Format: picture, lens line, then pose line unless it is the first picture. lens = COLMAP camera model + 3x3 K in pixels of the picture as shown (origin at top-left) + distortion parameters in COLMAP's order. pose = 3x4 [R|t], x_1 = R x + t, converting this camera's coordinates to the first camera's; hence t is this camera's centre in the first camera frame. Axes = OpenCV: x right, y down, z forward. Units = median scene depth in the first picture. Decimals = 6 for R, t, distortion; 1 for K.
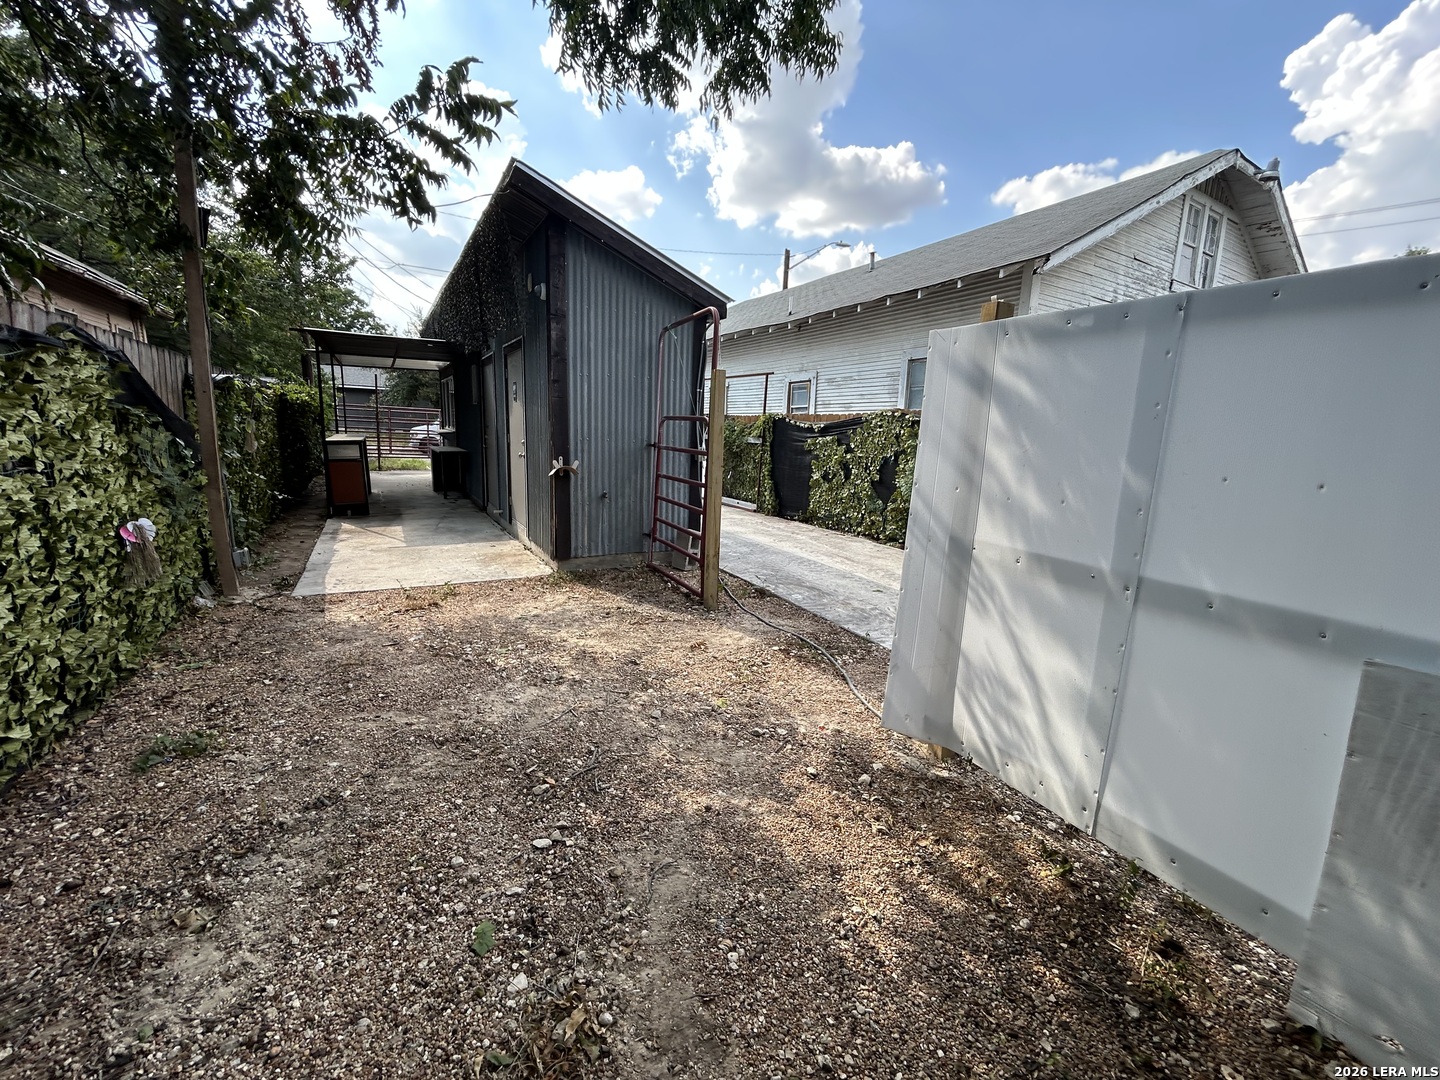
lens RADIAL K [[579.3, 0, 719.3], [0, 579.3, 535.7], [0, 0, 1]] dist [0.000357, 0.000051]
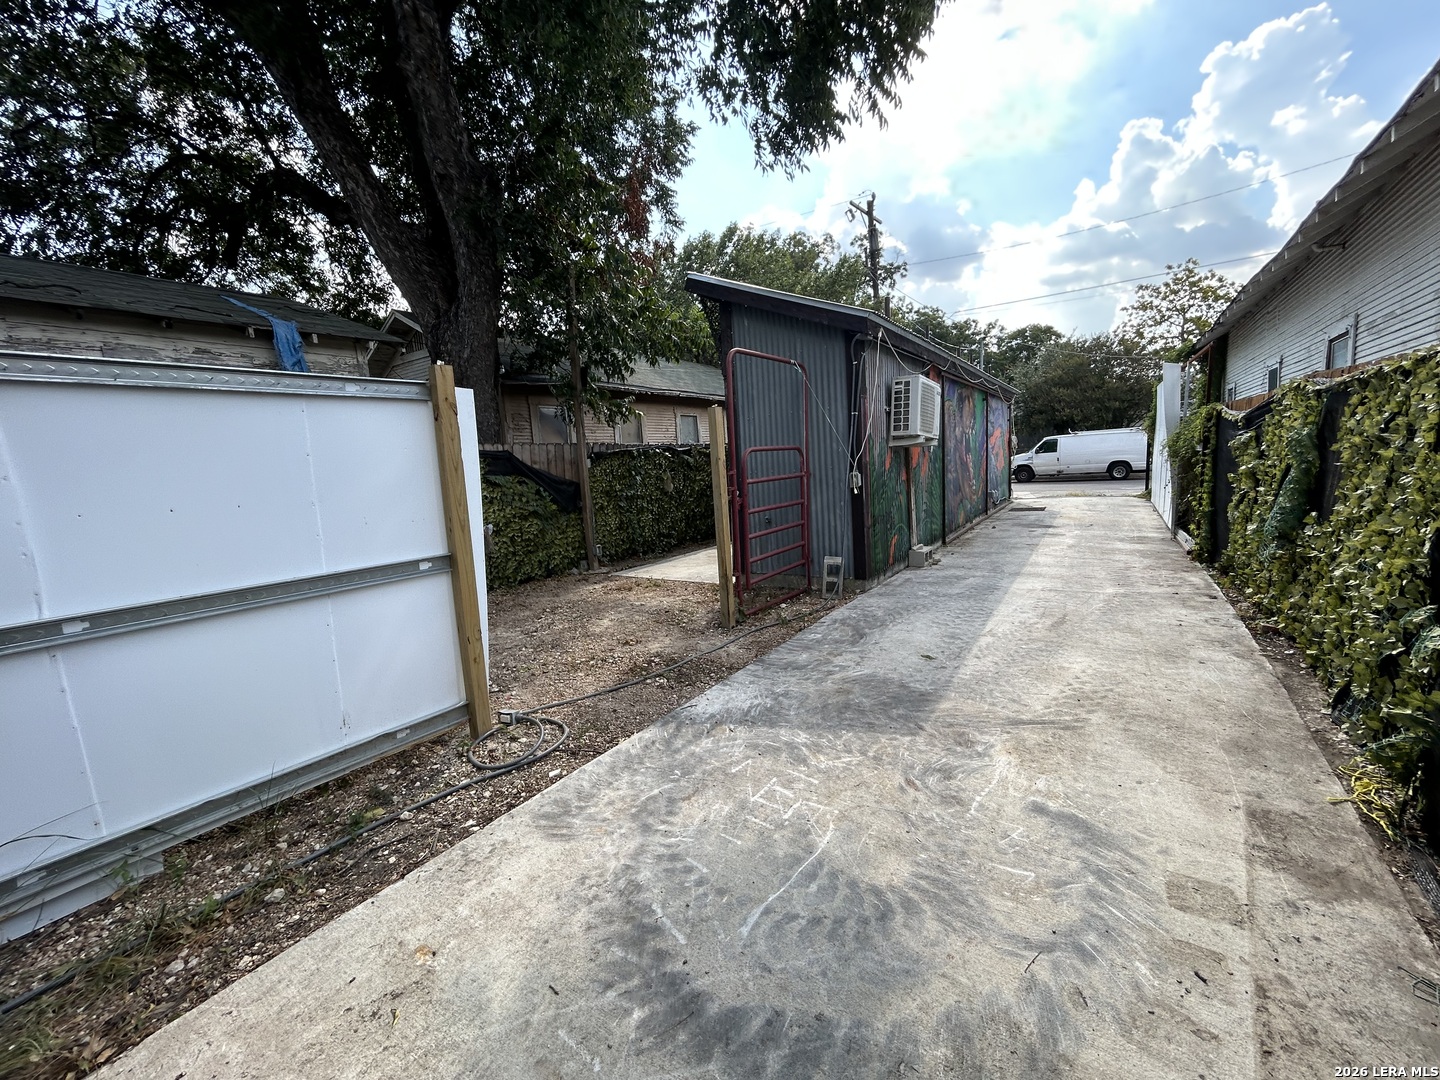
lens RADIAL K [[579.3, 0, 719.3], [0, 579.3, 535.7], [0, 0, 1]] dist [0.000357, 0.000051]
pose [[0.457551, 0.042174, -0.888183, 0.869579], [-0.084531, 0.996414, 0.003766, -0.040823], [0.885156, 0.073356, 0.459475, 0.459098]]
